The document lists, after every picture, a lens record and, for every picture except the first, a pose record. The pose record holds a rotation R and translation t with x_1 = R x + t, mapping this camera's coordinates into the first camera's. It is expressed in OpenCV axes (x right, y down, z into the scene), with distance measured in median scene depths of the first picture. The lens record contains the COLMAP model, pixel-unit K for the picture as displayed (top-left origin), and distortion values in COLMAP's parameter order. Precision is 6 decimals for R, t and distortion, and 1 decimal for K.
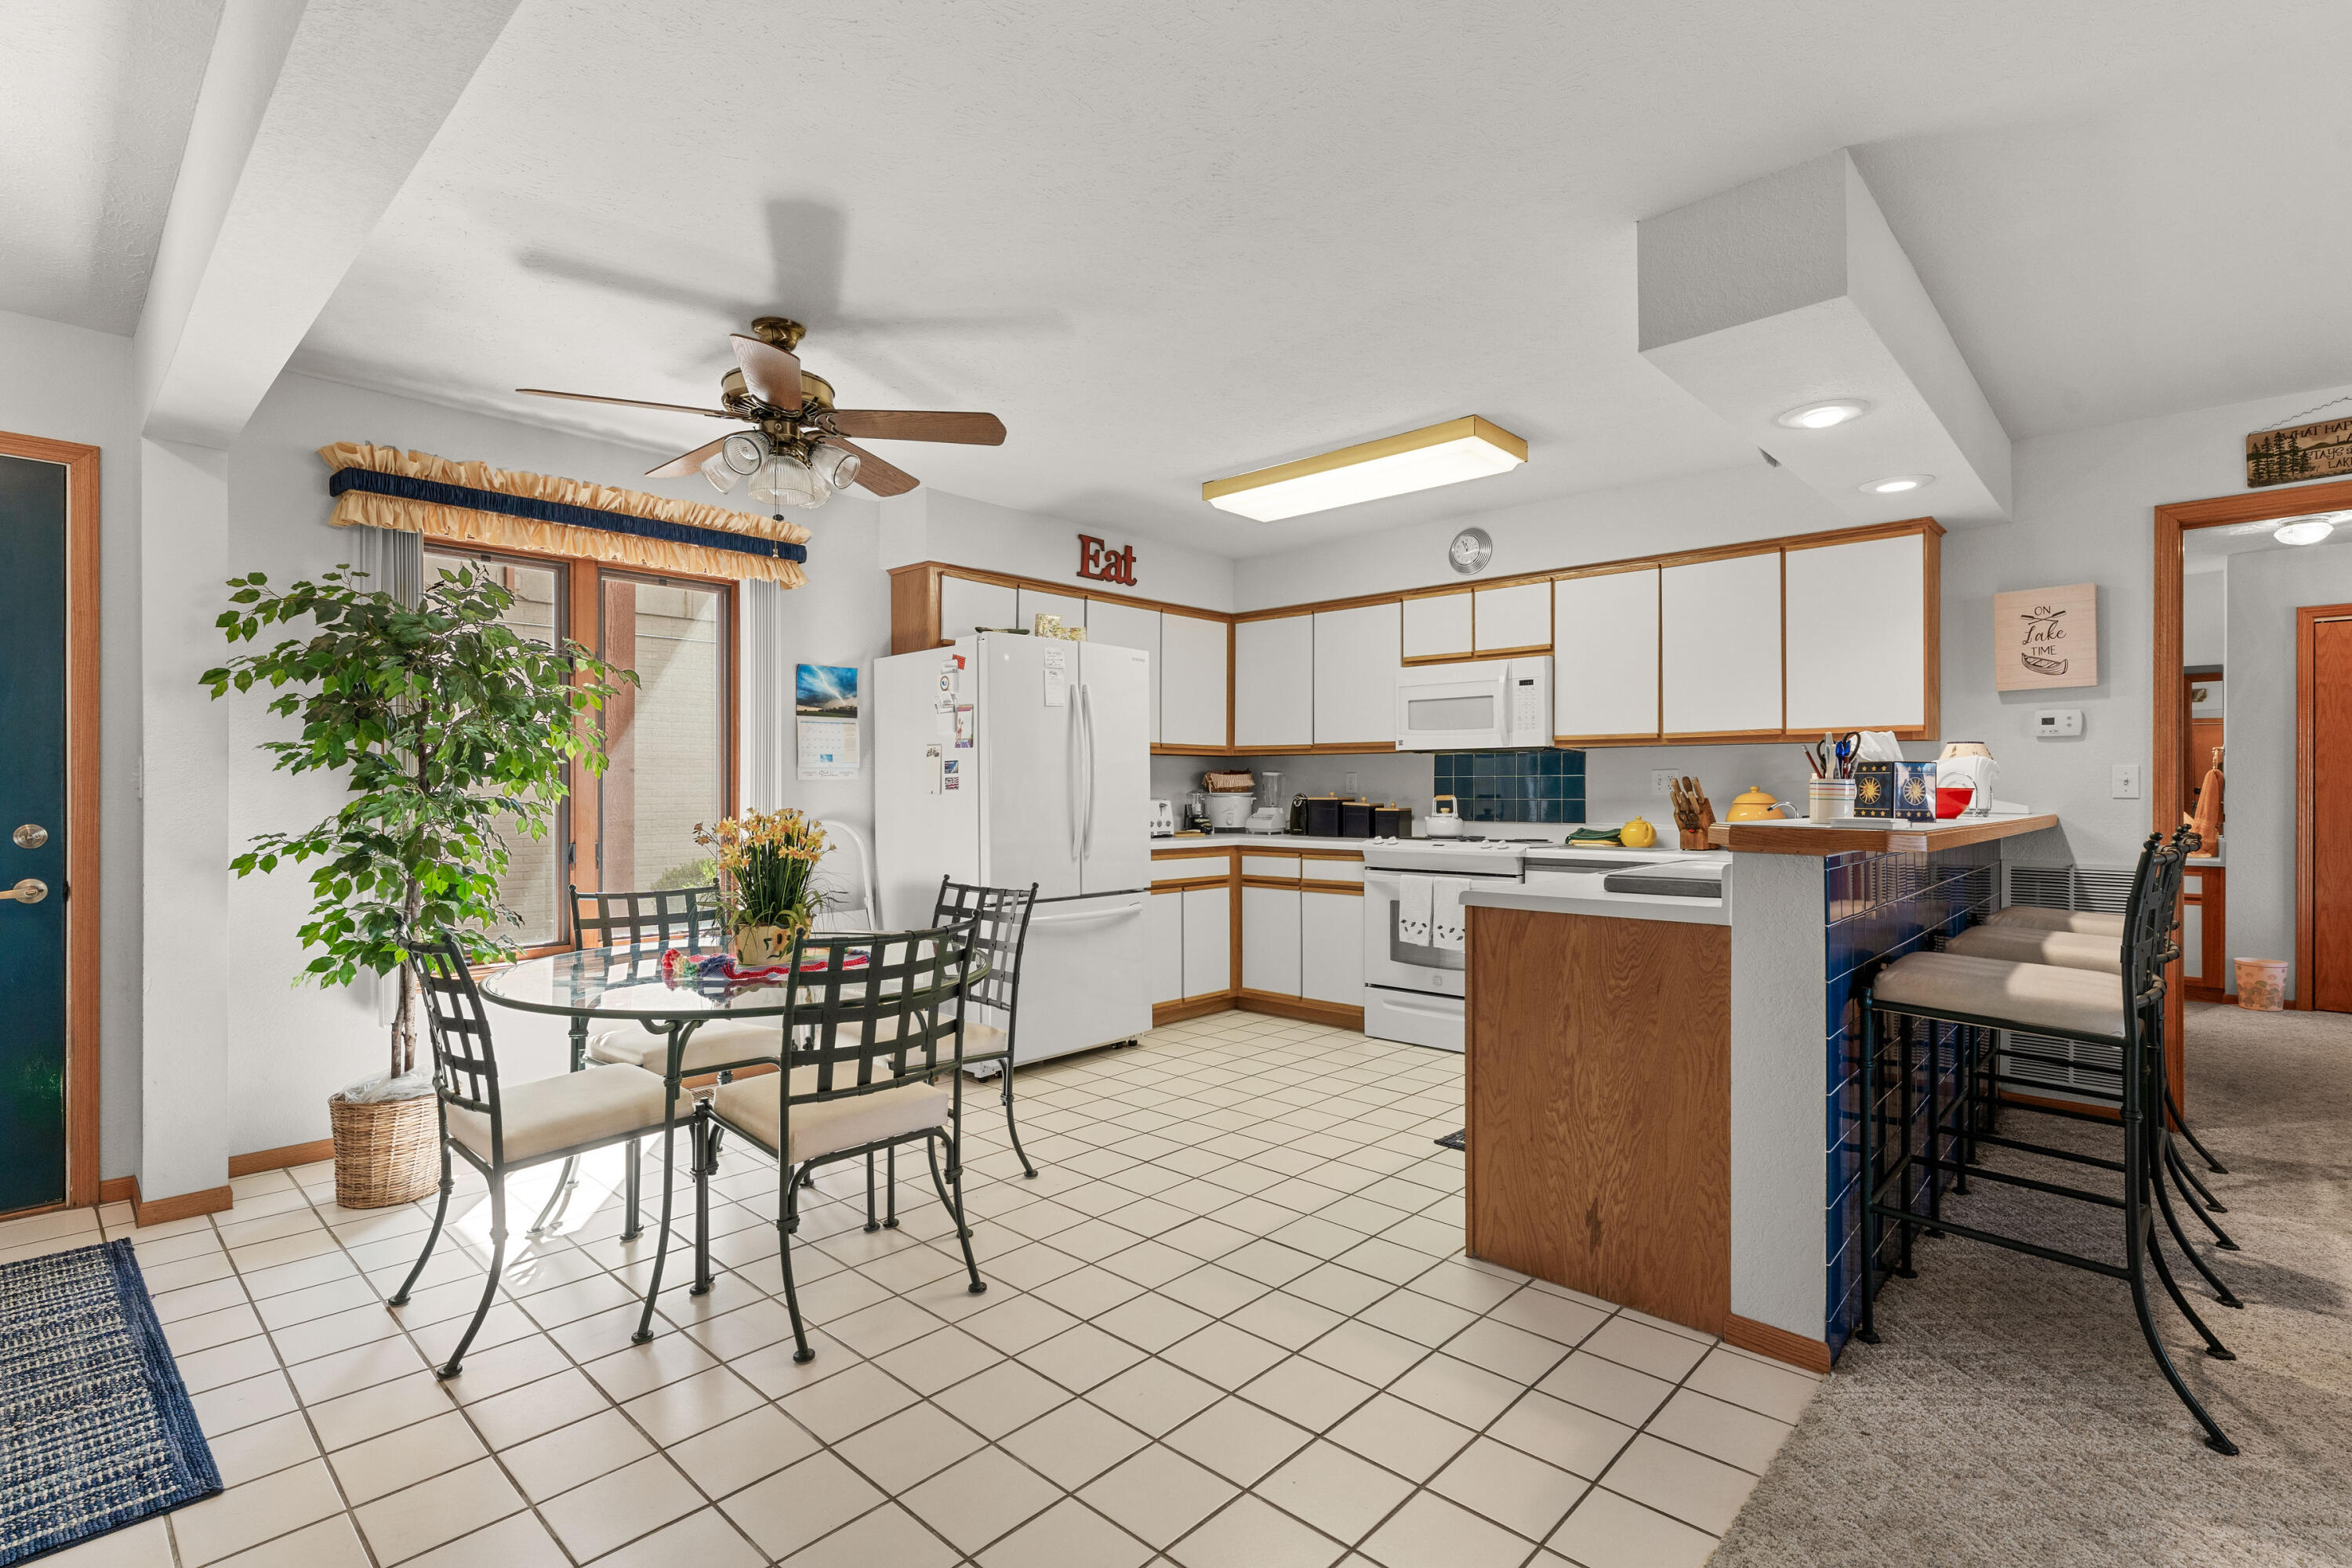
lens RADIAL K [[1055.4, 0, 1165.2], [0, 1055.4, 790.5], [0, 0, 1]] dist [-0.012221, 0.001084]
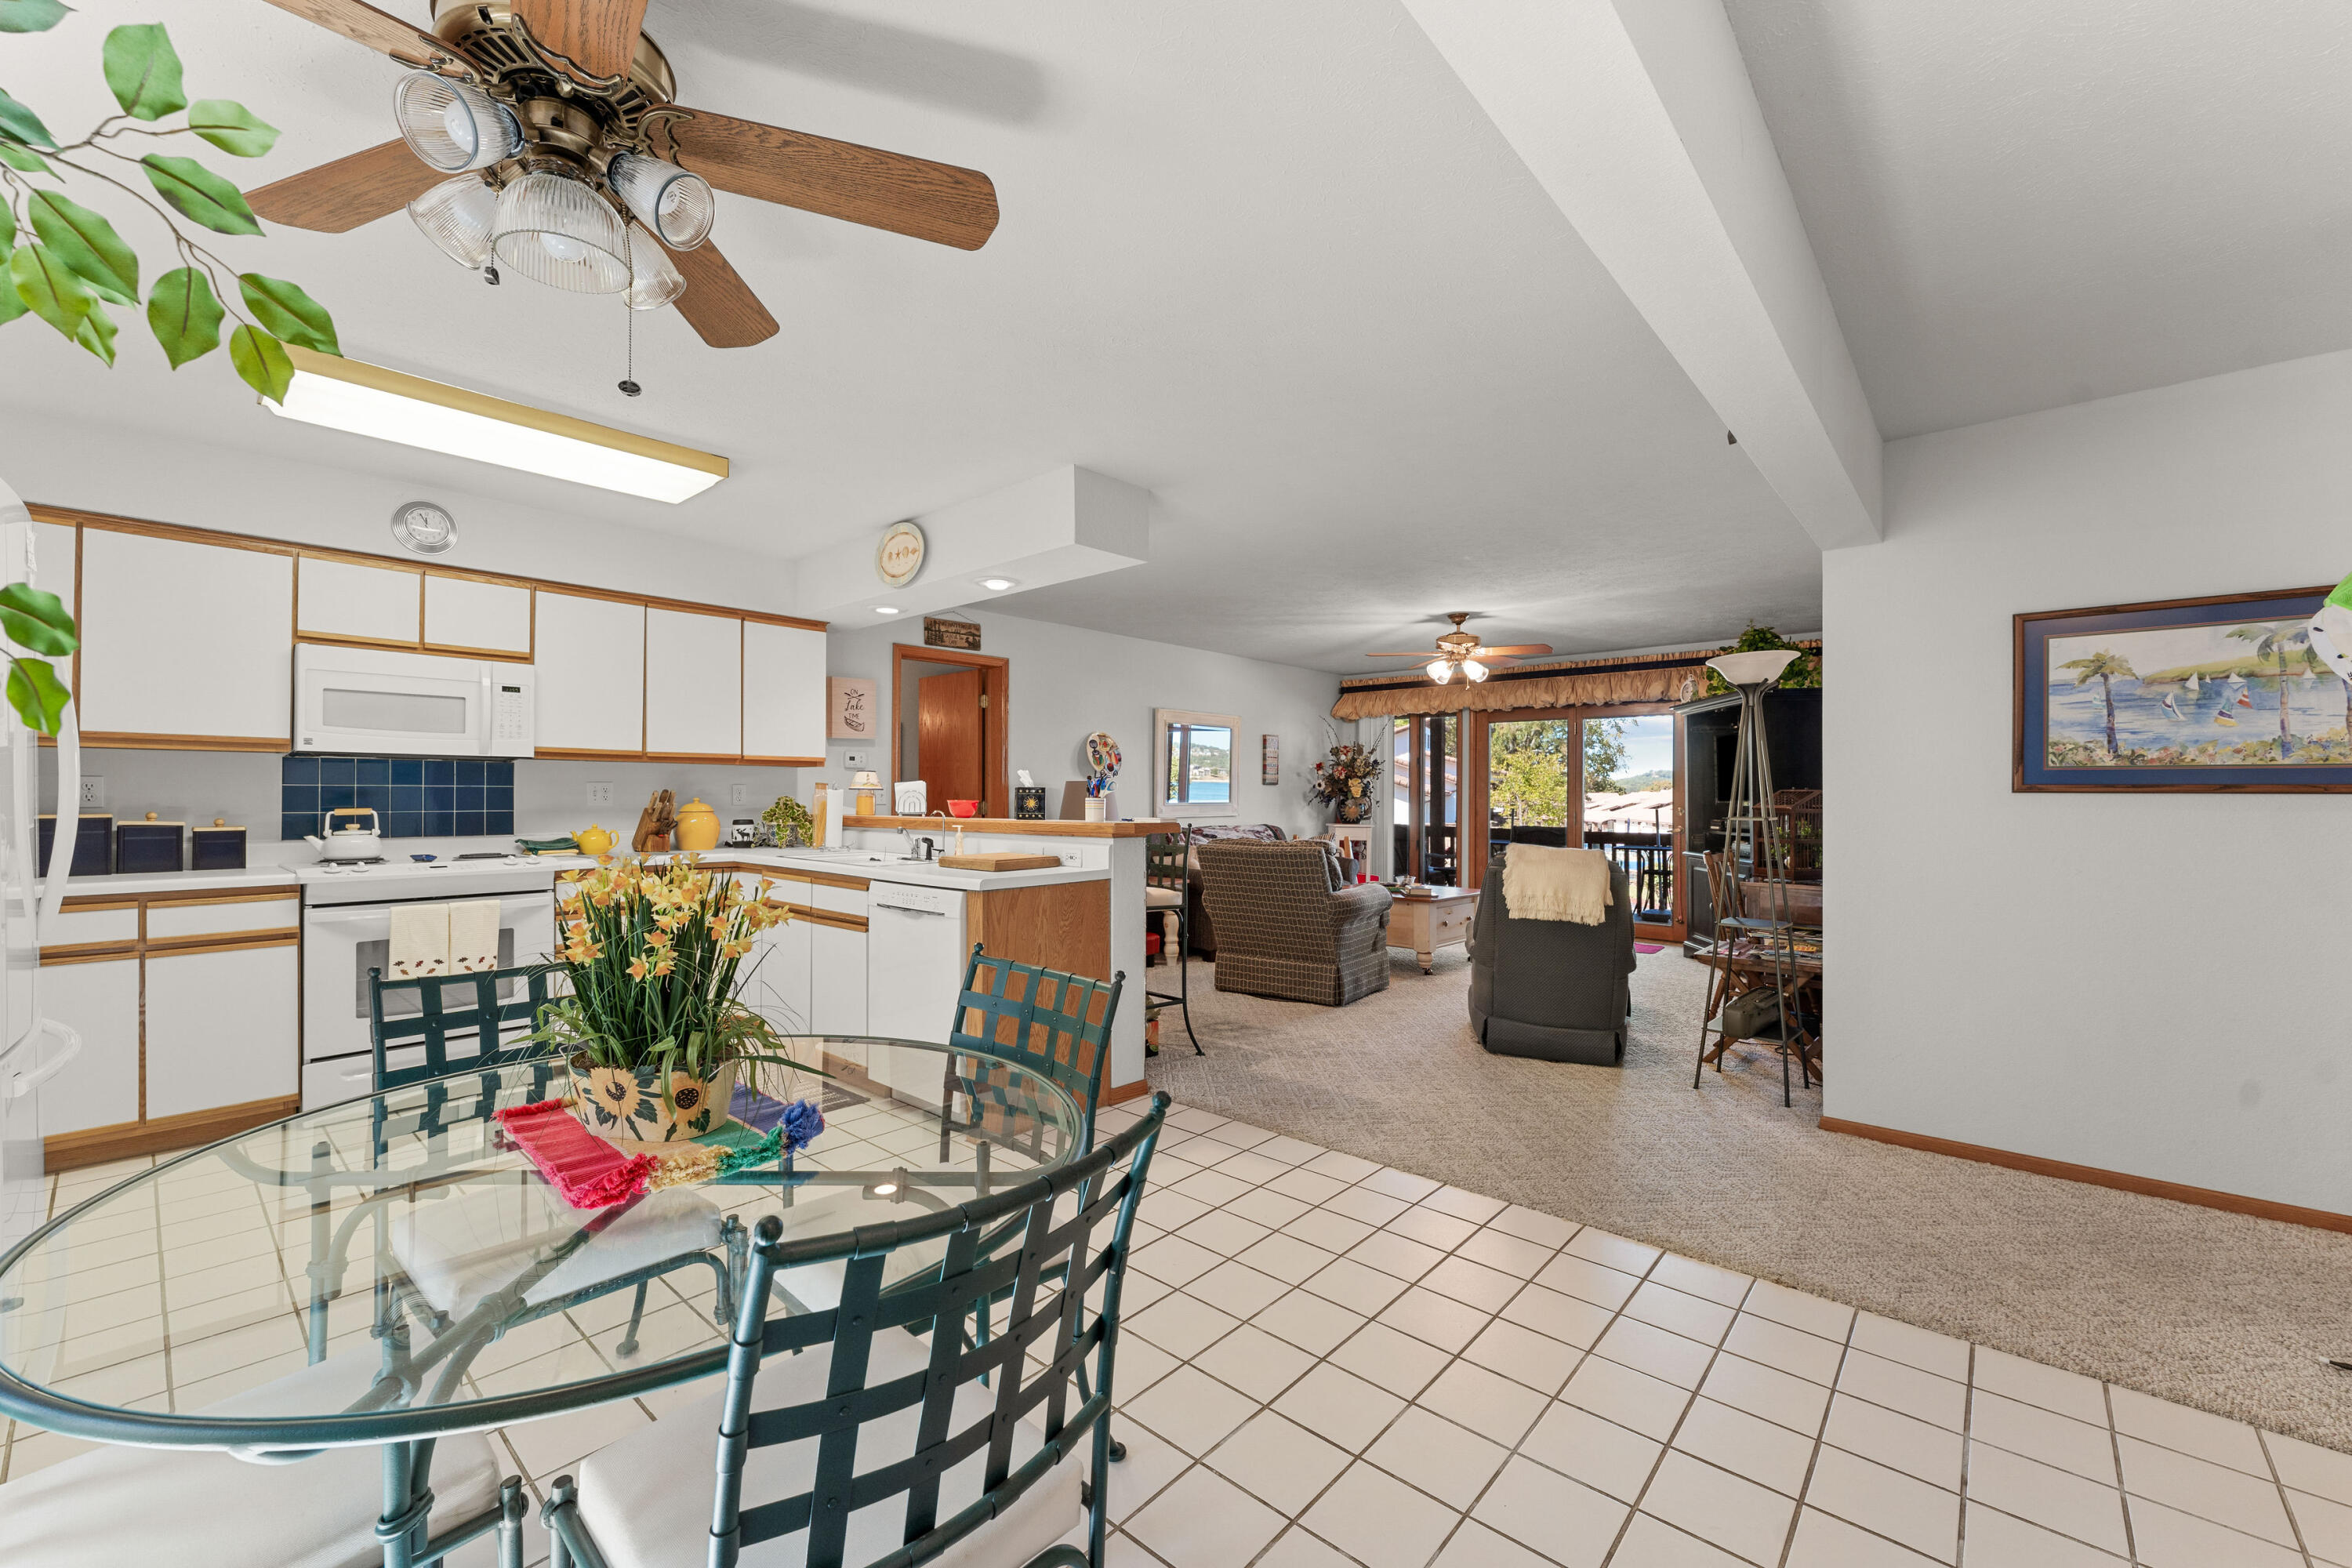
lens RADIAL K [[947.0, 0, 1163.0], [0, 947.0, 787.5], [0, 0, 1]] dist [0.003126, -0.001028]
pose [[-0.034083, 0.003440, 0.999413, -0.513142], [-0.004854, 0.999982, -0.003607, -0.012832], [-0.999407, -0.004974, -0.034065, 0.420642]]
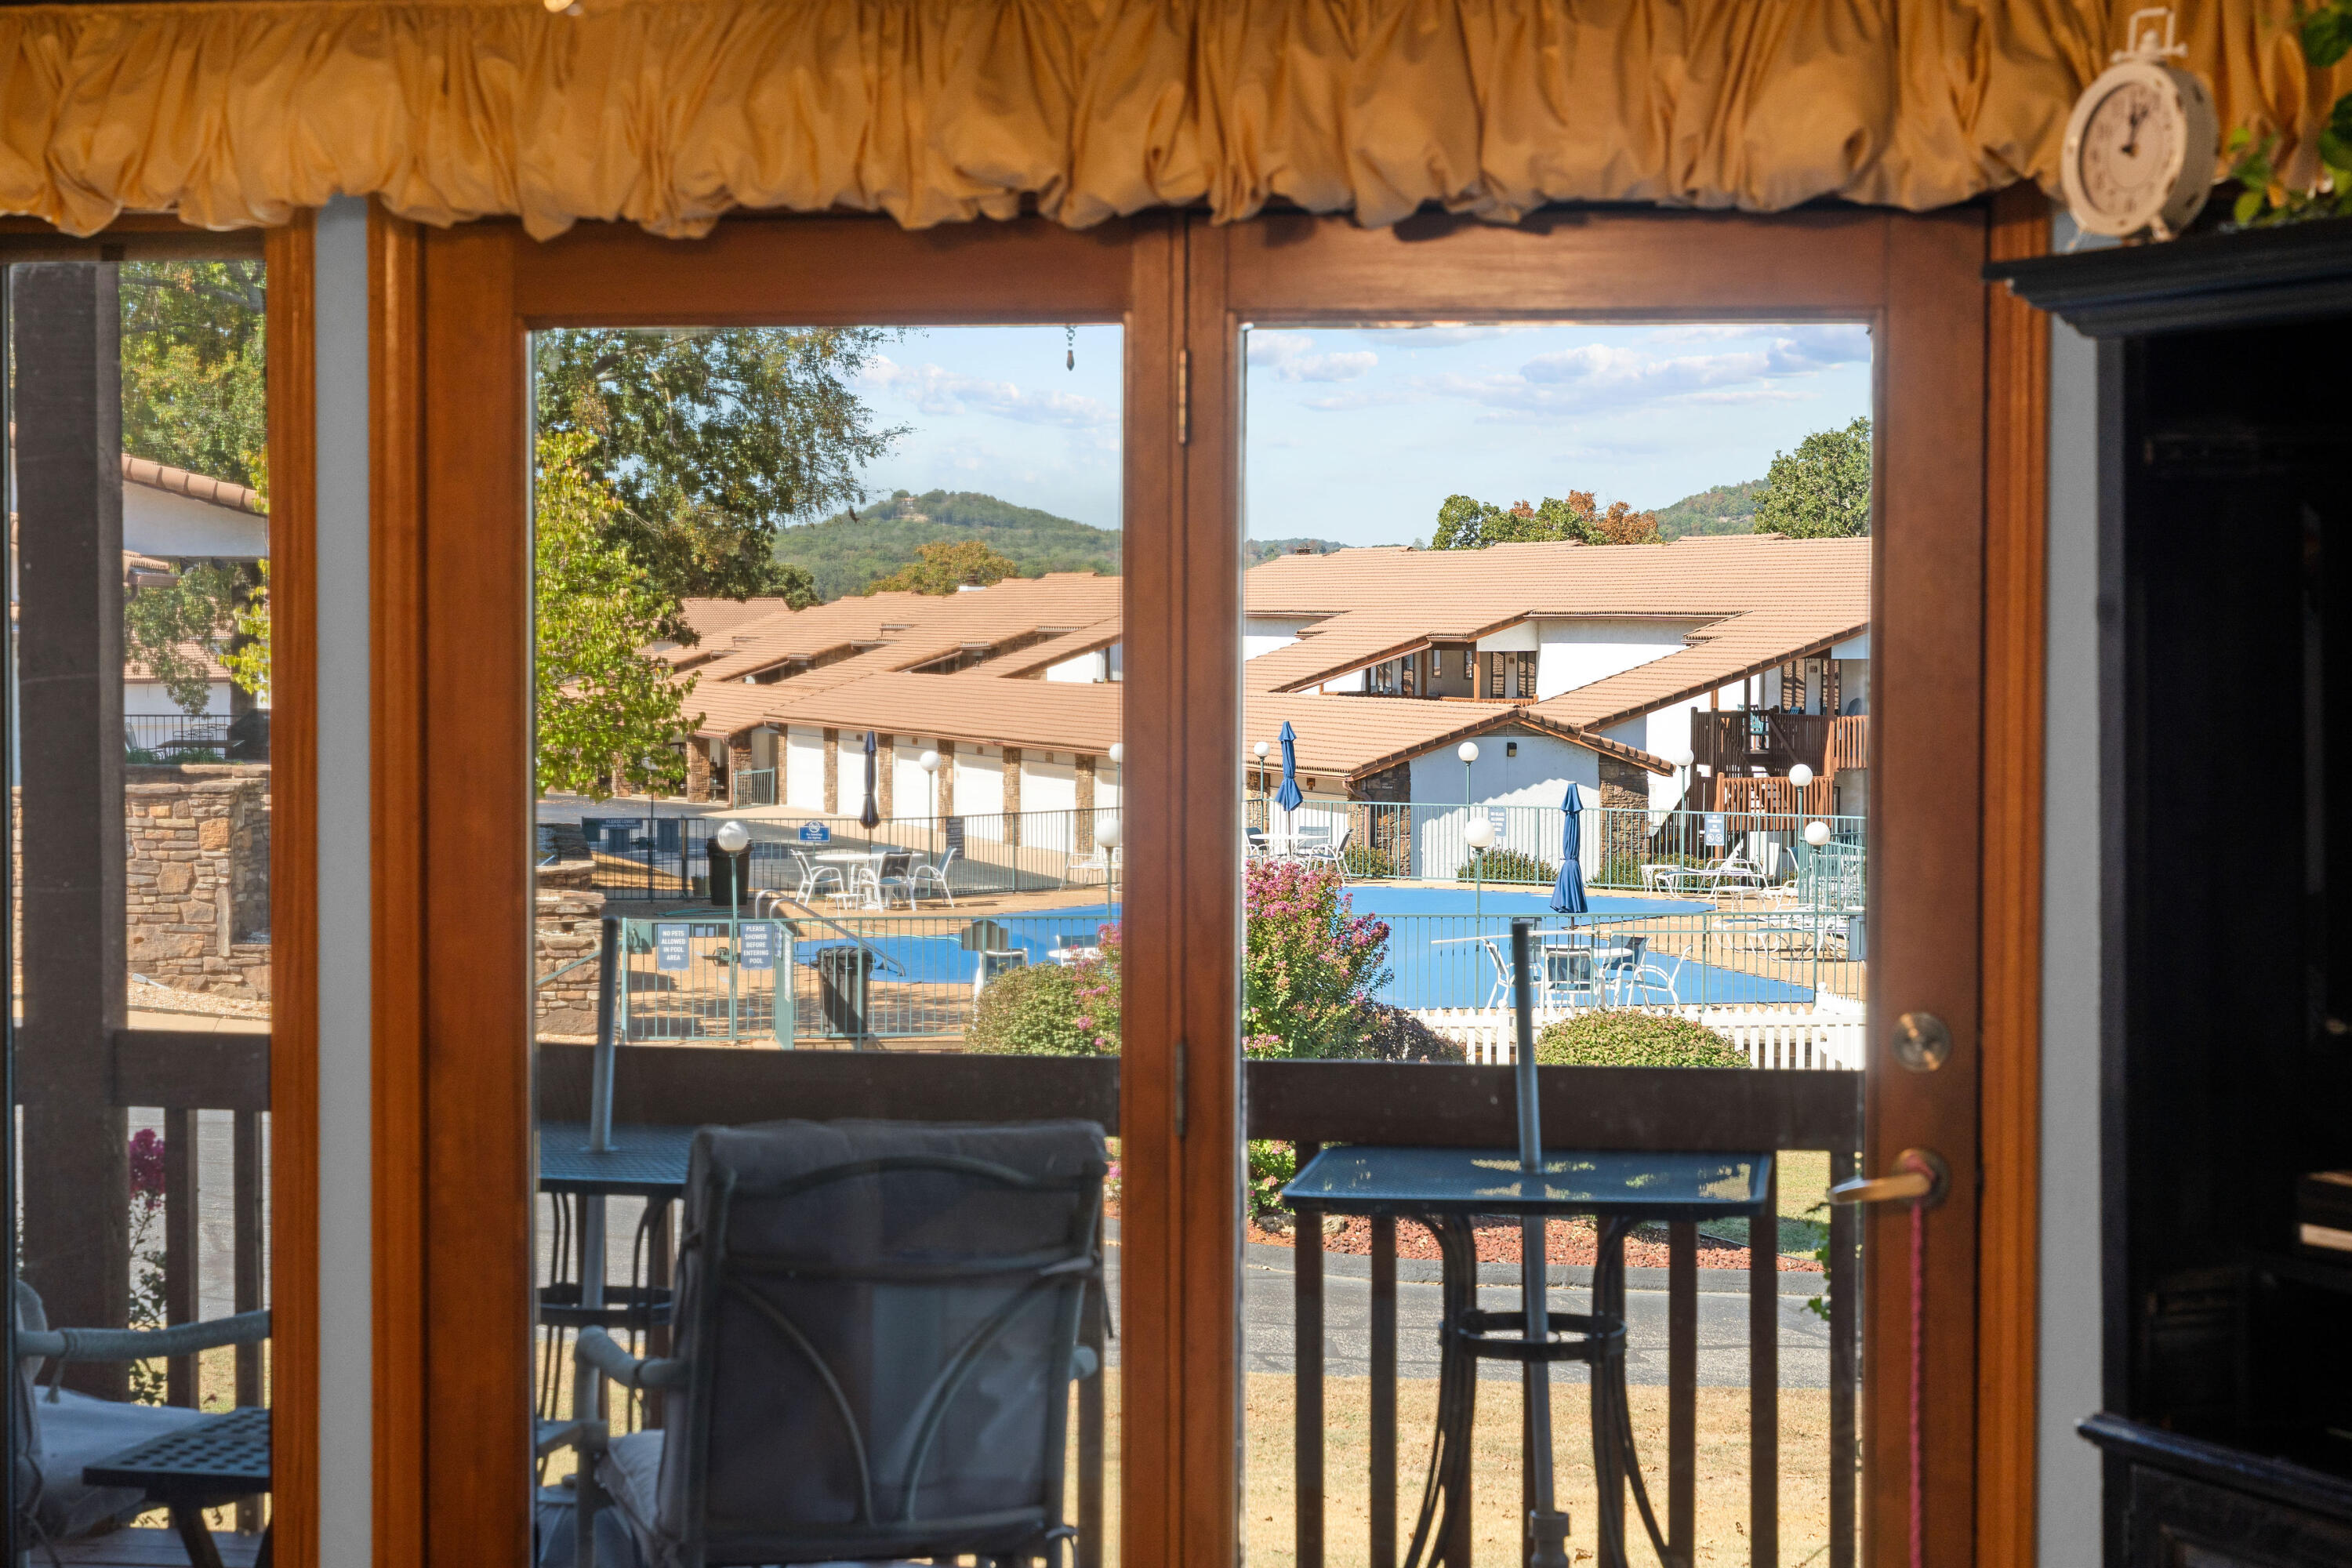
lens RADIAL K [[4641.2, 0, 1188.7], [0, 4641.2, 783.2], [0, 0, 1]] dist [0.058851, 0.000000]
pose [[-0.542203, -0.036302, 0.839463, 0.249984], [-0.003089, 0.999146, 0.041213, -0.082716], [-0.840242, 0.019752, -0.541851, 0.207161]]
